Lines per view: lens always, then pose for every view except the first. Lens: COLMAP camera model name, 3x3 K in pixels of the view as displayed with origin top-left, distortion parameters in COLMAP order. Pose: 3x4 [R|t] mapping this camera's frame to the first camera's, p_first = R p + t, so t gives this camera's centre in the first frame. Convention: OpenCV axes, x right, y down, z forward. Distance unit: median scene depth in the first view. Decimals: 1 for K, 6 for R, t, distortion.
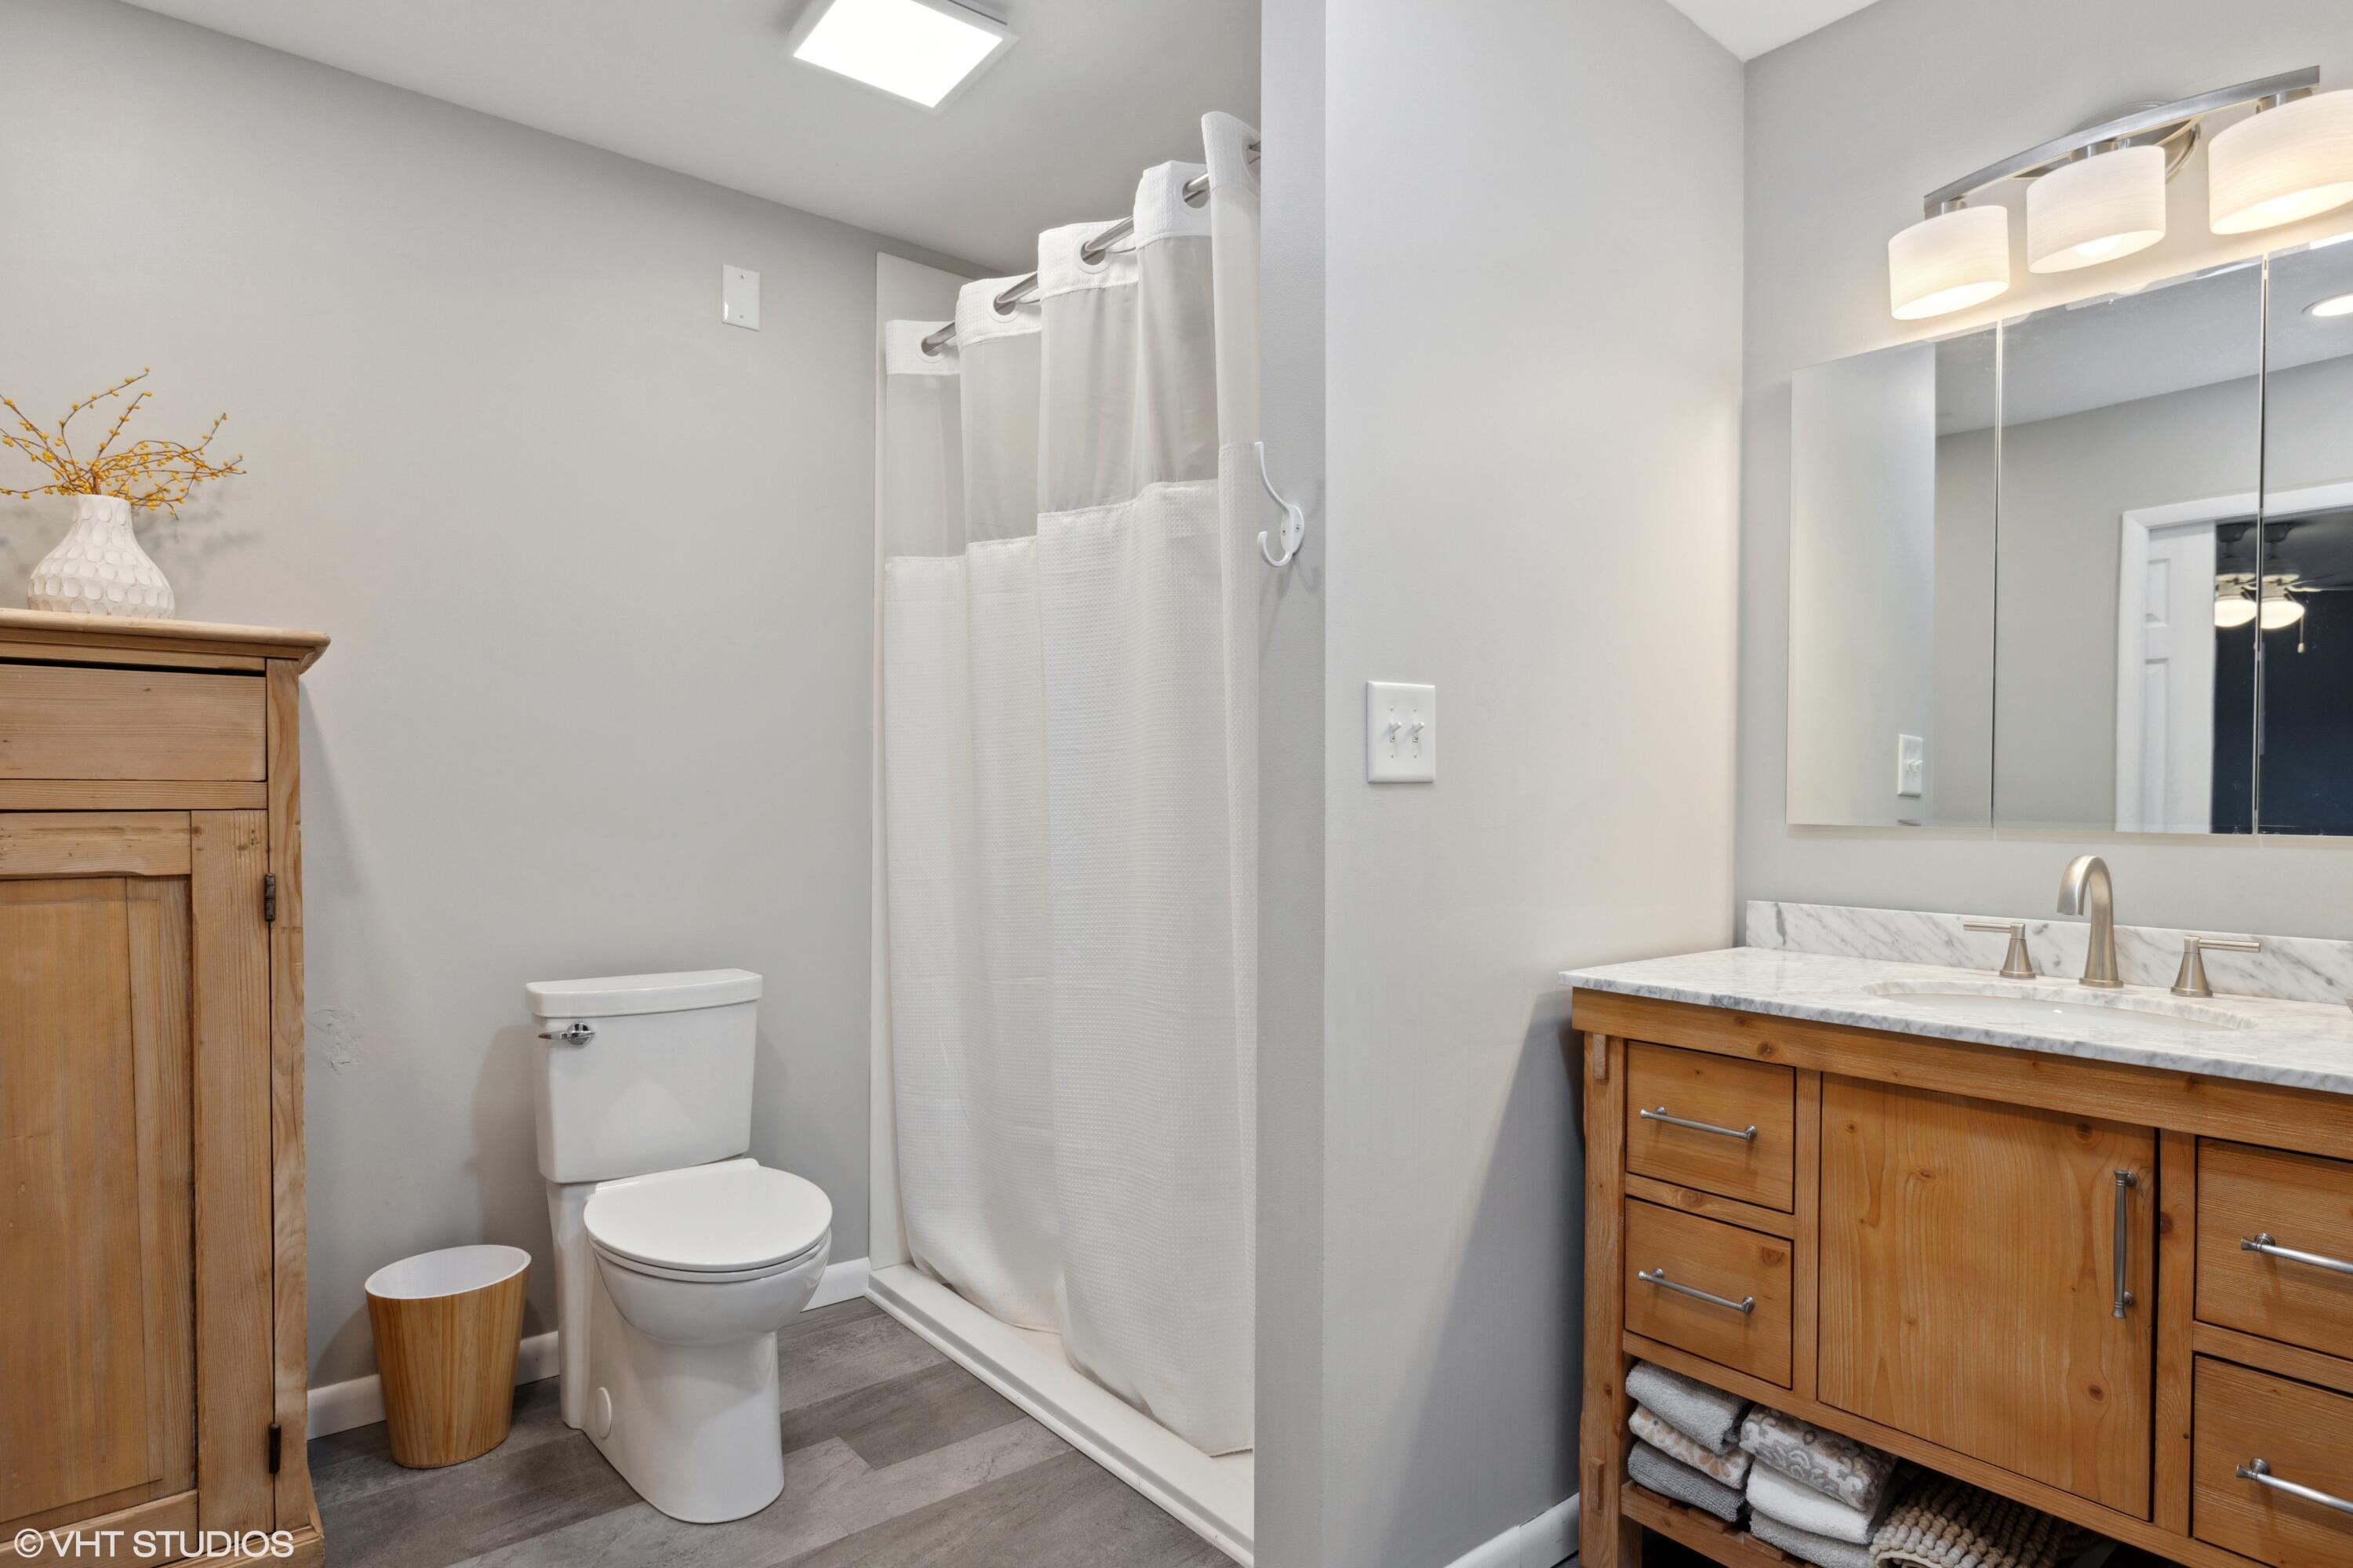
lens RADIAL K [[1271.4, 0, 1177.1], [0, 1271.4, 799.0], [0, 0, 1]] dist [-0.001751, -0.000090]
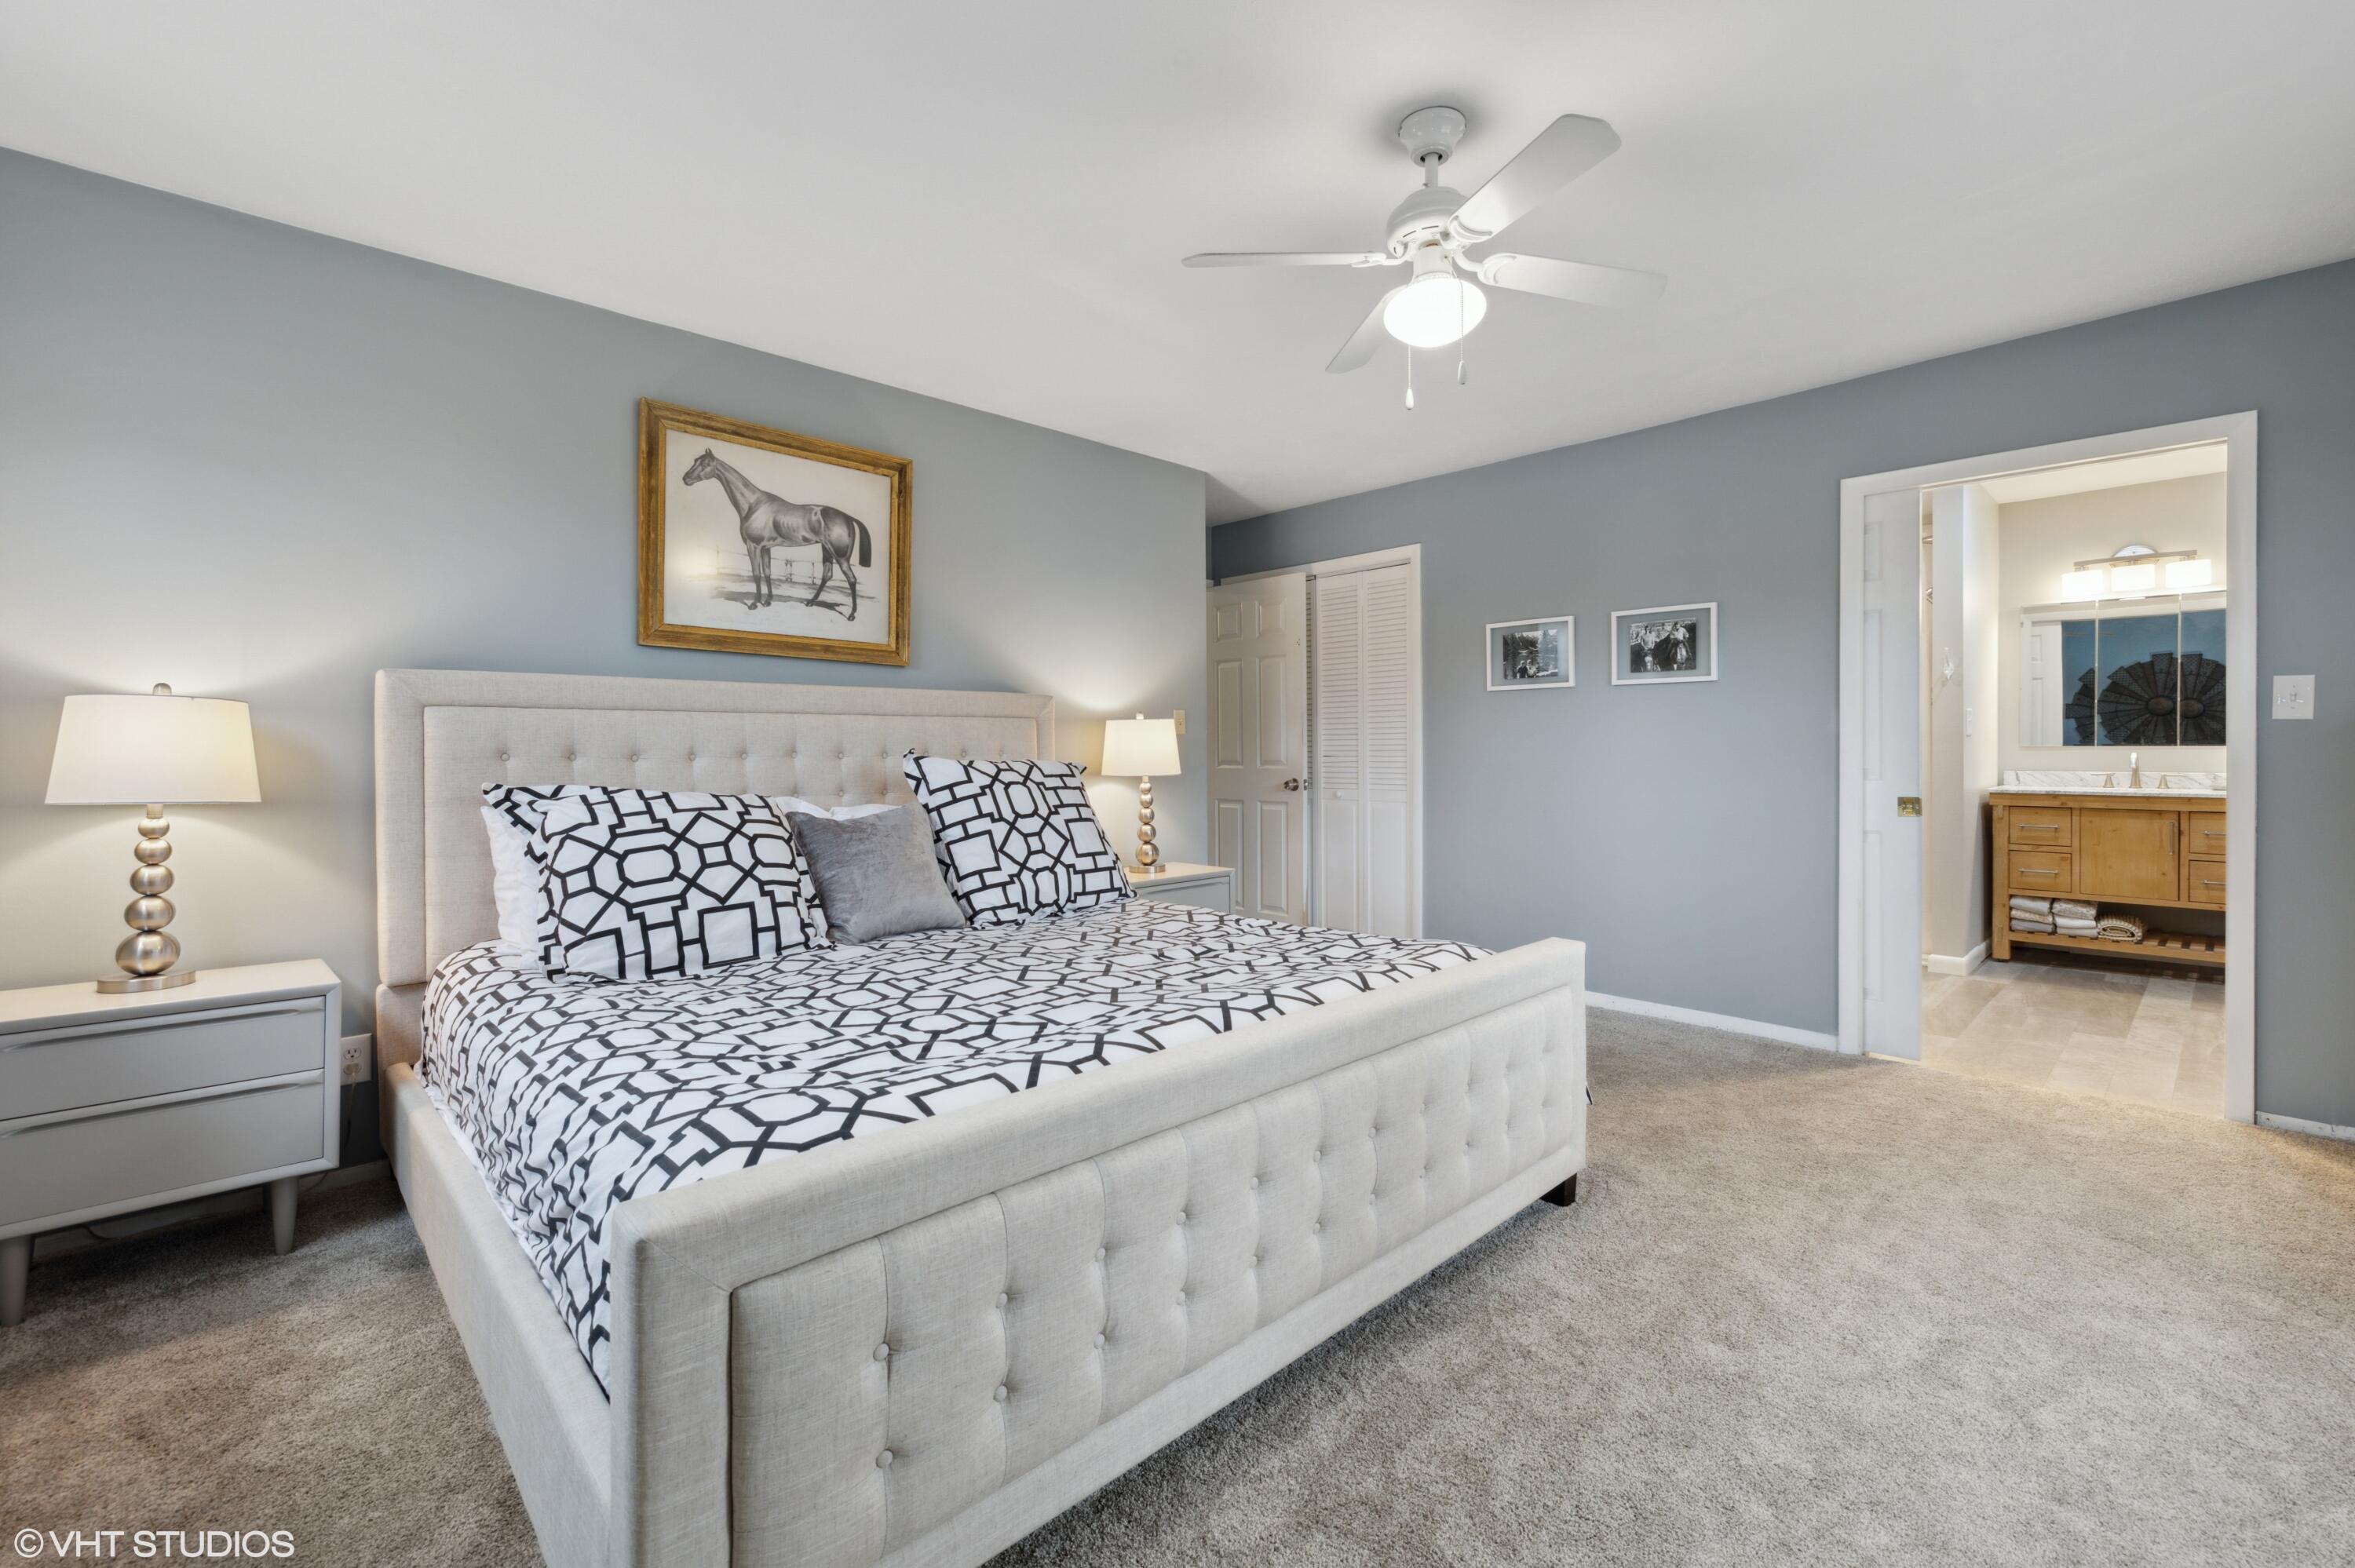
lens RADIAL K [[1006.1, 0, 1176.8], [0, 1006.1, 760.8], [0, 0, 1]] dist [0.000569, 0.000030]
pose [[0.997045, -0.009924, 0.076181, -2.409498], [0.009717, 0.999948, 0.003085, 0.030755], [-0.076208, -0.002336, 0.997089, -1.805858]]
